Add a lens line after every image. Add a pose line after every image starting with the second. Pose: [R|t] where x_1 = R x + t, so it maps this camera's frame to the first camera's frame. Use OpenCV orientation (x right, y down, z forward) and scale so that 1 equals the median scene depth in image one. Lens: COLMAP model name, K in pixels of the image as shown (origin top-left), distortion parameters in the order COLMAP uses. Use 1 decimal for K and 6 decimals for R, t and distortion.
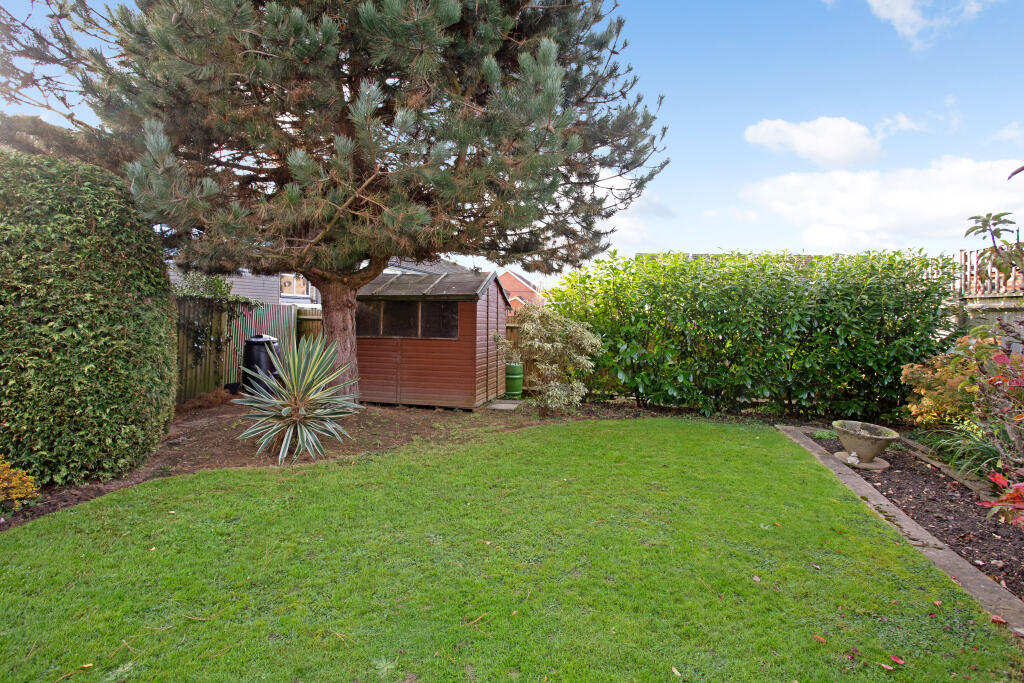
lens RADIAL K [[505.6, 0, 512.0], [0, 505.6, 341.5], [0, 0, 1]] dist [-0.067486, 0.040770]
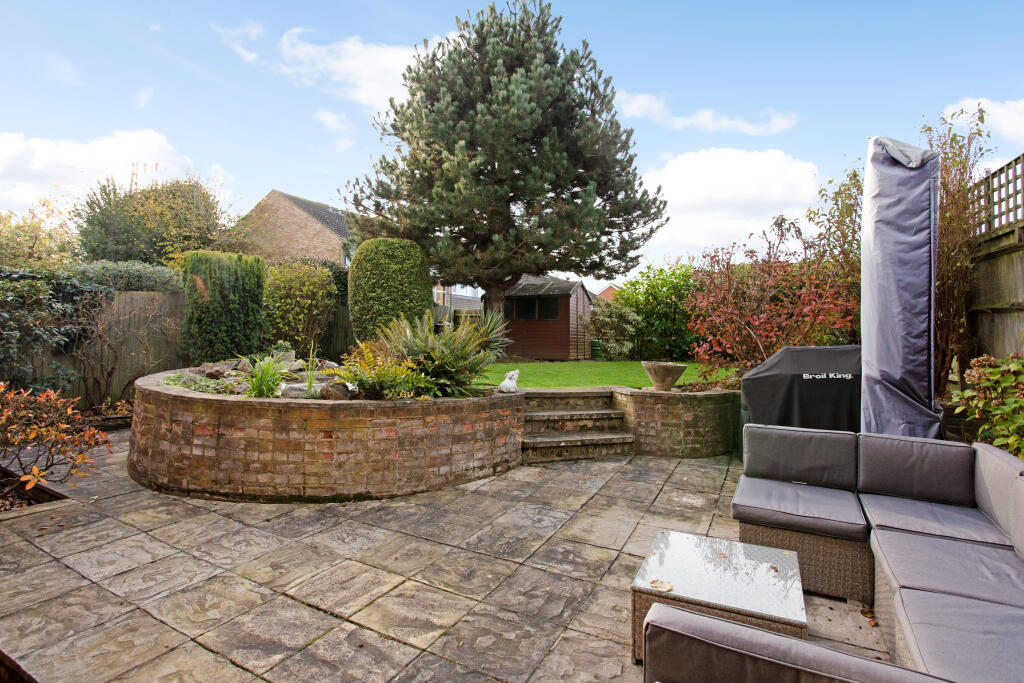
lens RADIAL K [[510.7, 0, 511.1], [0, 510.7, 304.1], [0, 0, 1]] dist [-0.065867, 0.024387]
pose [[0.977104, -0.020579, -0.211764, 0.113451], [-0.002094, 0.994333, -0.106289, 0.140964], [0.212751, 0.104299, 0.971524, -0.811181]]
